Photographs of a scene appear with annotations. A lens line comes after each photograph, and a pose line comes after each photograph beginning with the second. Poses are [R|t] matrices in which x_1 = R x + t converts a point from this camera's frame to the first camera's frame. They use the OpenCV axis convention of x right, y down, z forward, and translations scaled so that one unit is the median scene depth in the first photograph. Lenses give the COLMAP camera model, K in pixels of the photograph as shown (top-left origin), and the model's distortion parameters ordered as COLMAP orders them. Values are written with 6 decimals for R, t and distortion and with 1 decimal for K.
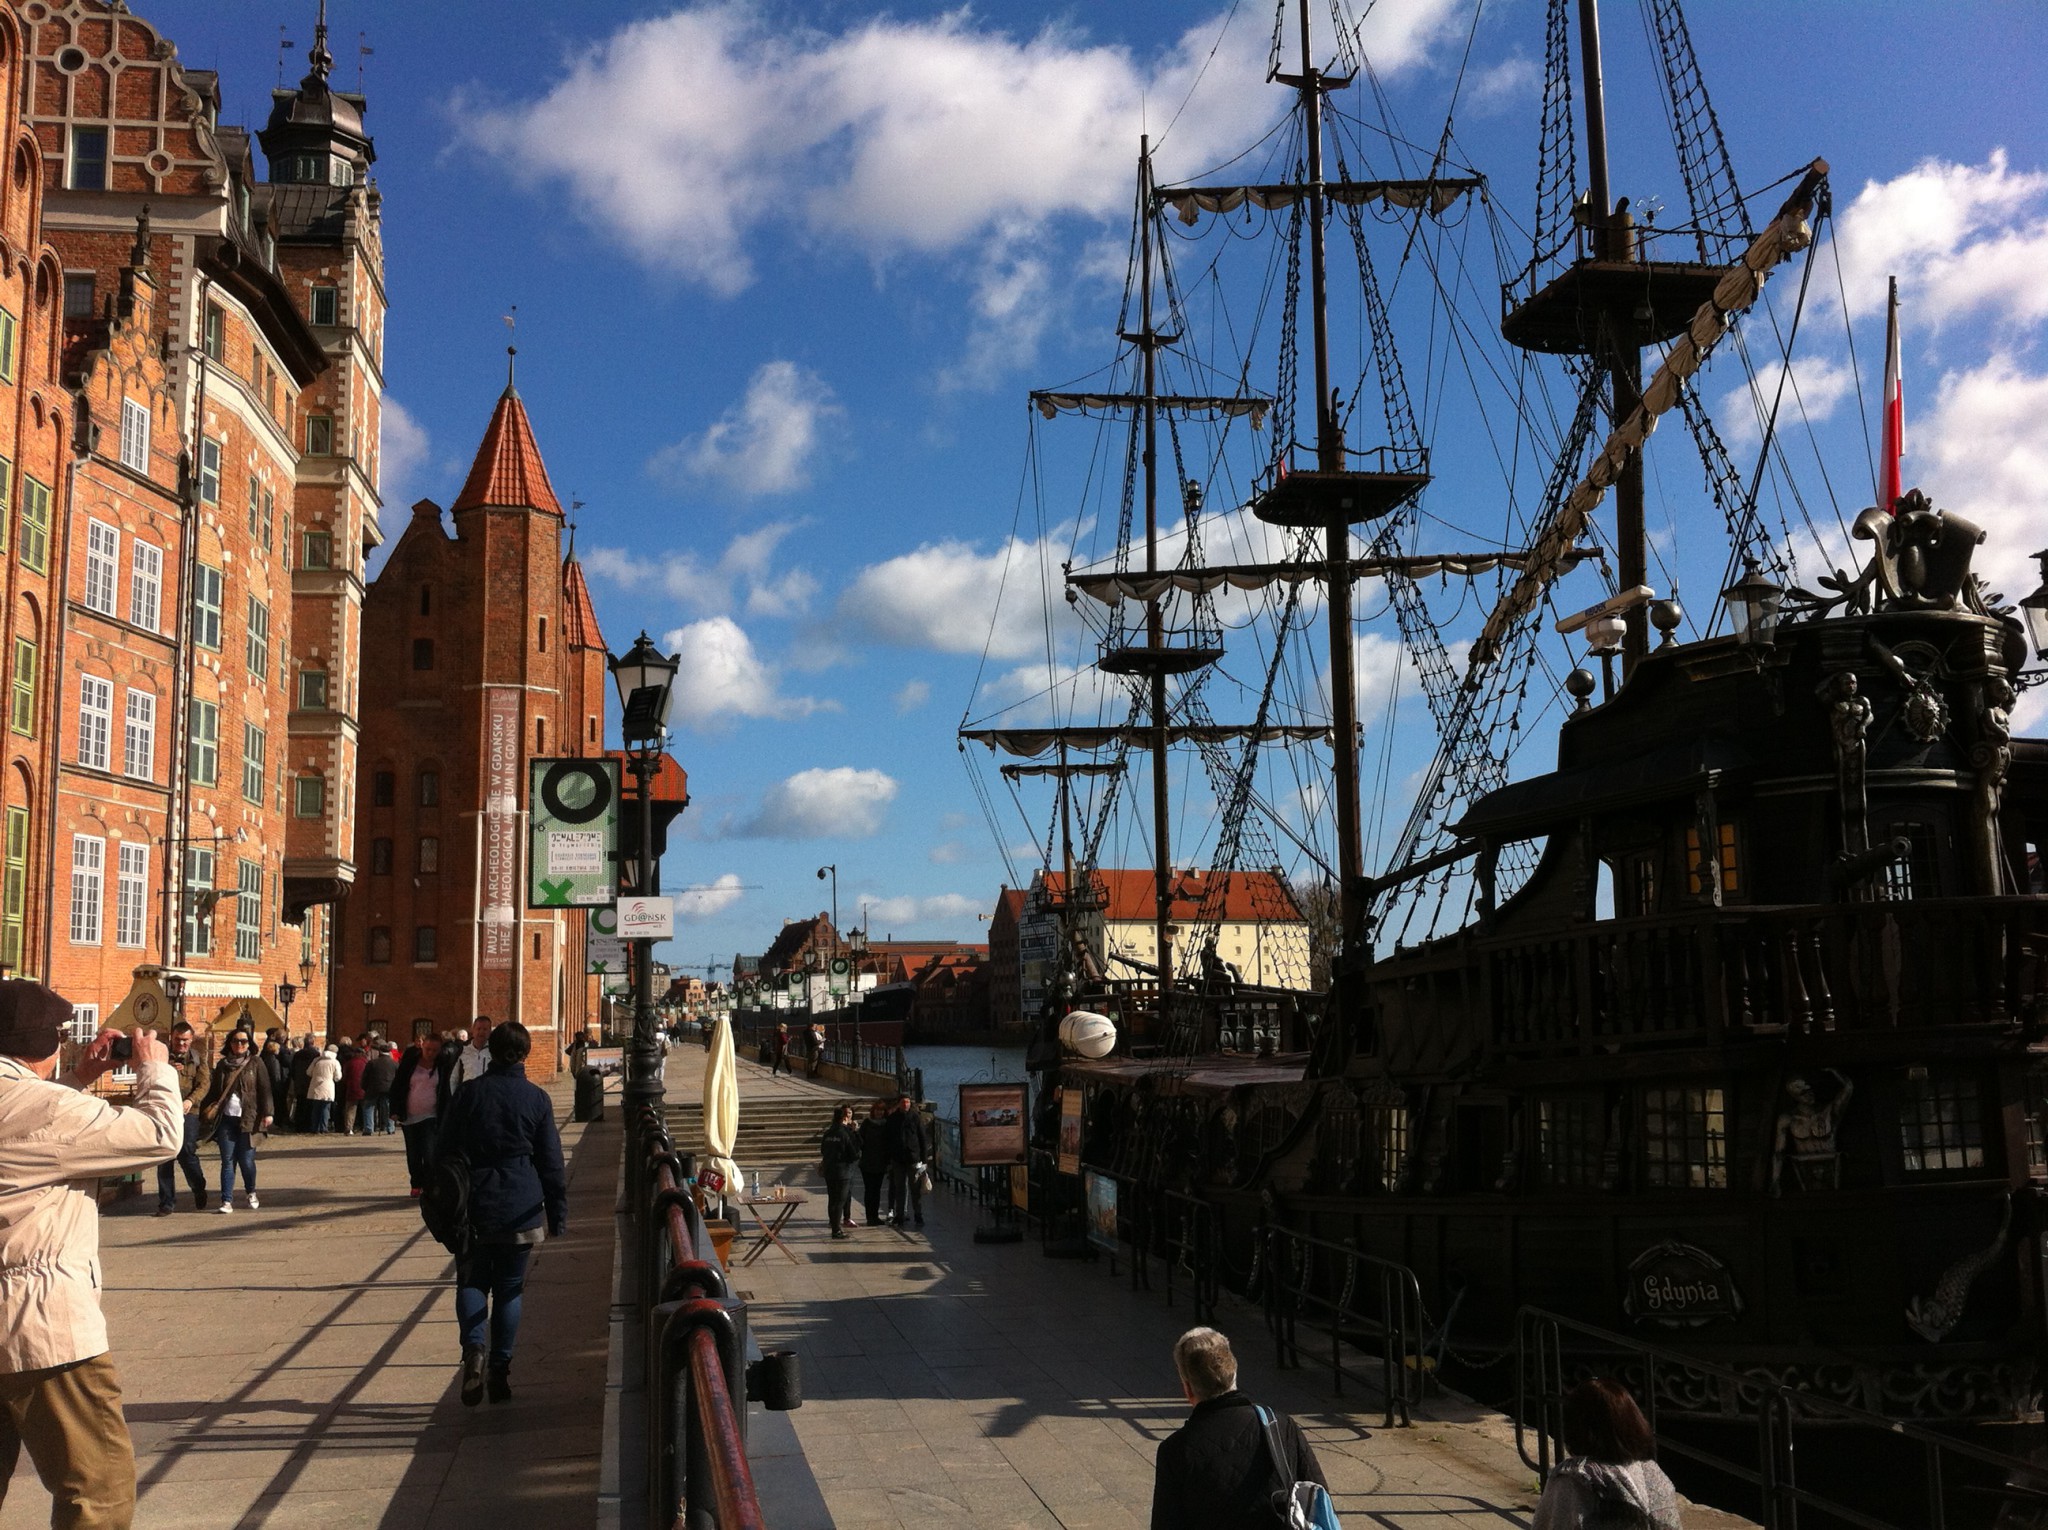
lens RADIAL K [[2052.7, 0, 1024.0], [0, 2052.7, 765.0], [0, 0, 1]] dist [0.013202, -0.134973]
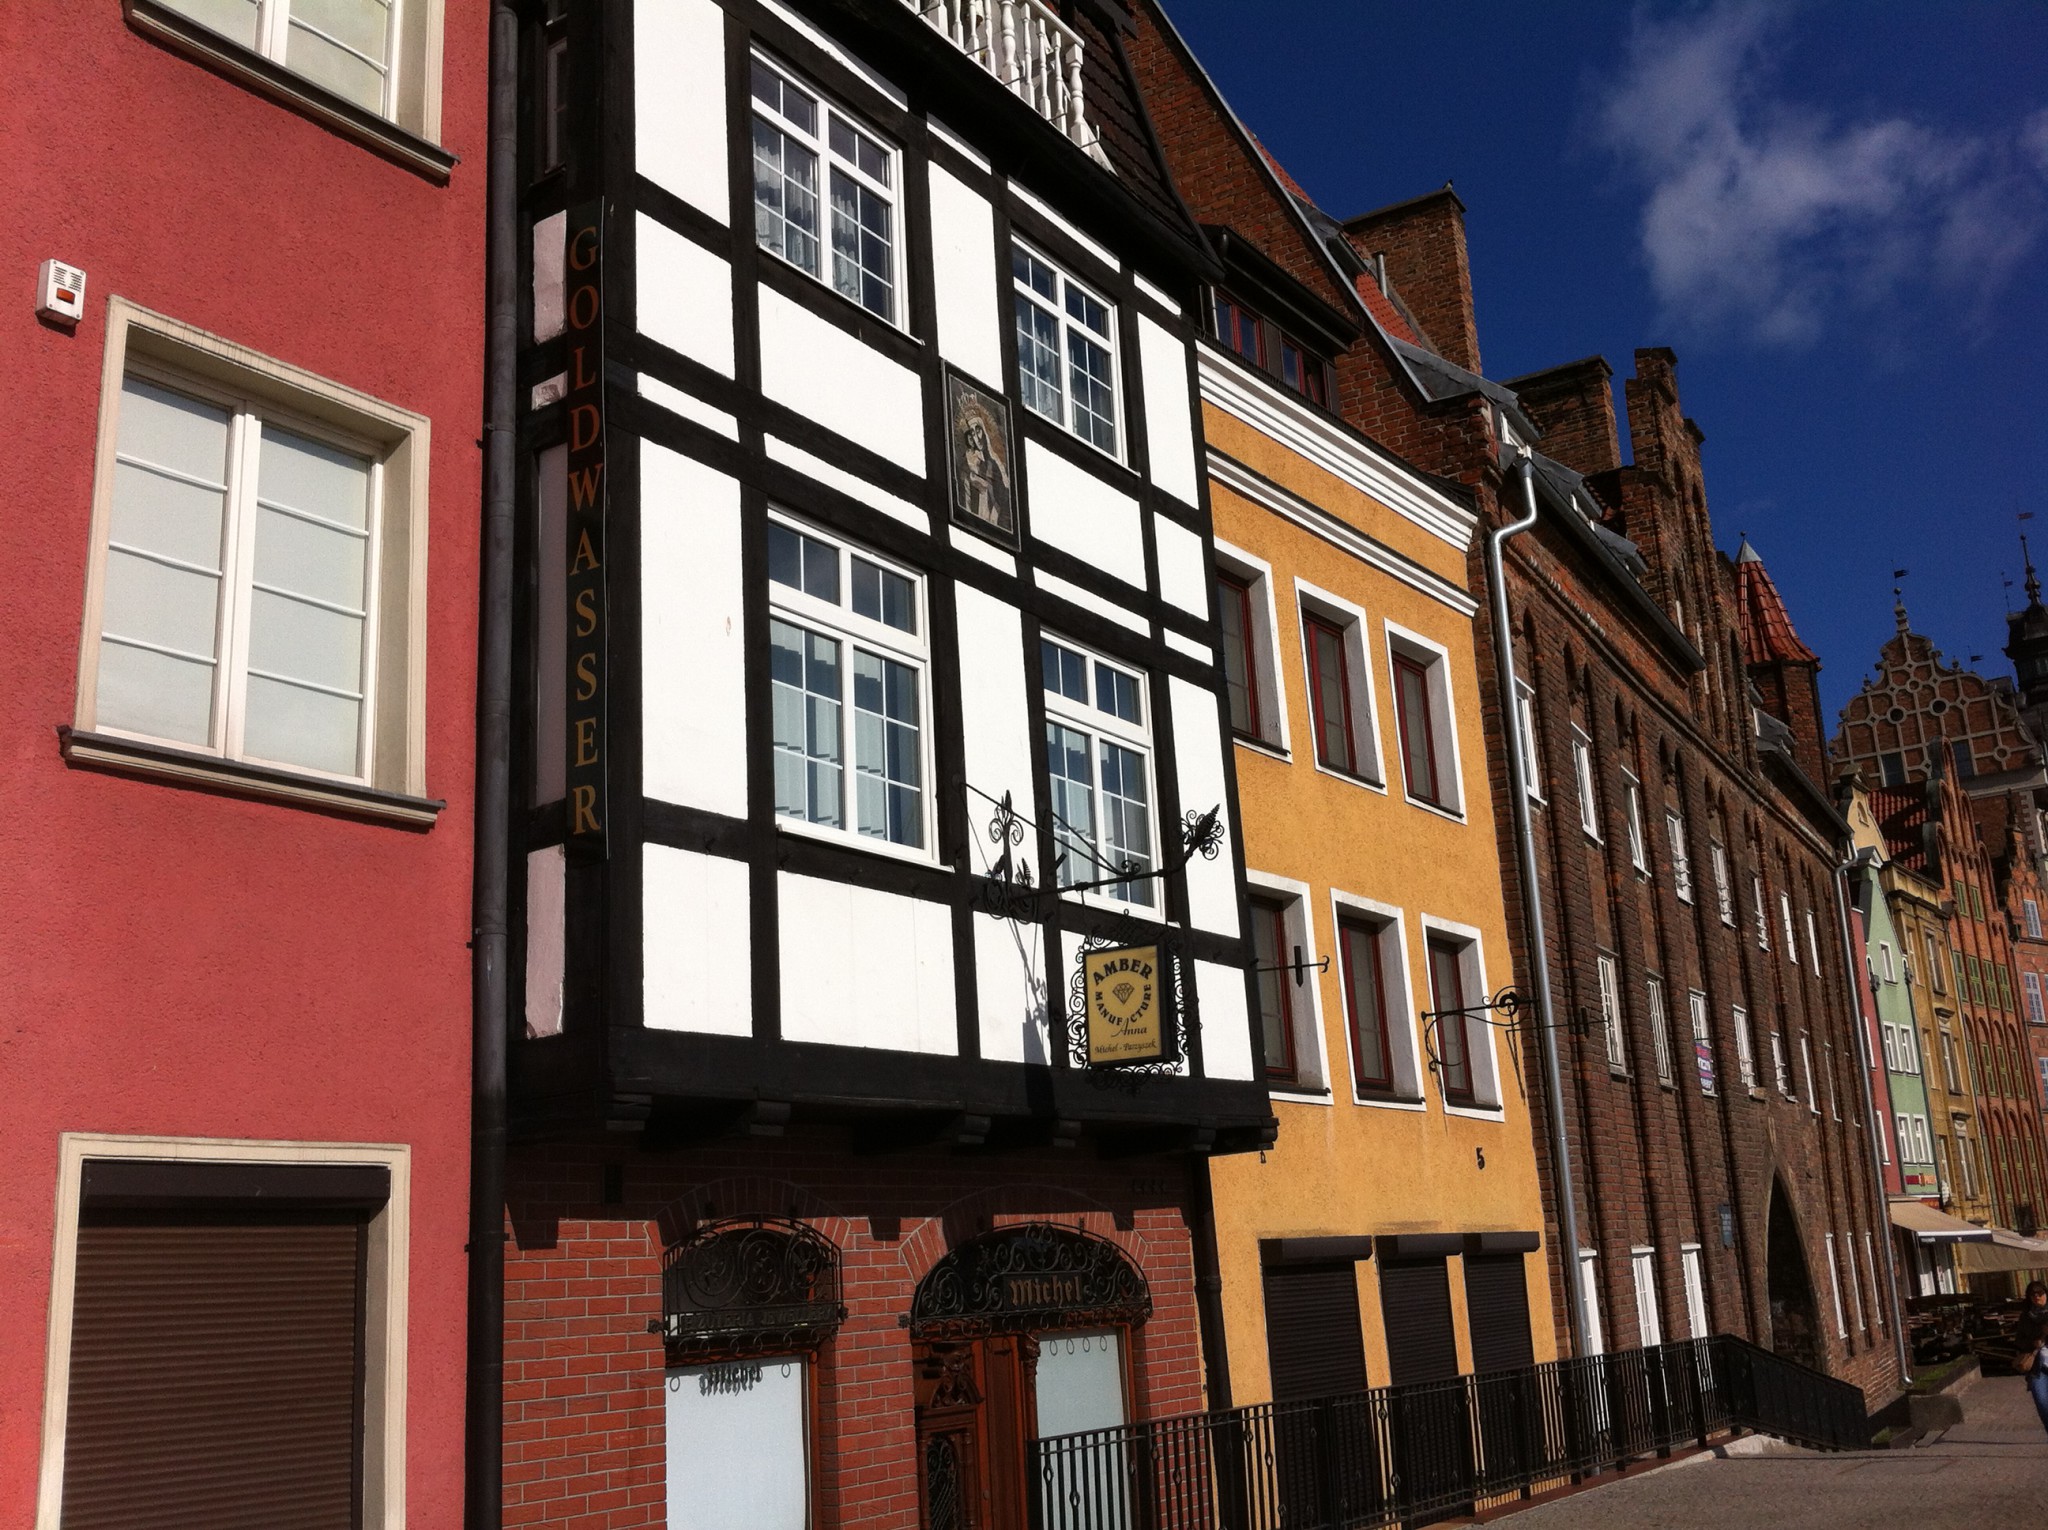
lens RADIAL K [[2052.7, 0, 1024.0], [0, 2052.7, 765.0], [0, 0, 1]] dist [0.013202, -0.134973]
pose [[0.709959, -0.202303, -0.674561, 0.168403], [0.134456, 0.979170, -0.152144, -0.130619], [0.691289, 0.017317, 0.722371, -0.870739]]
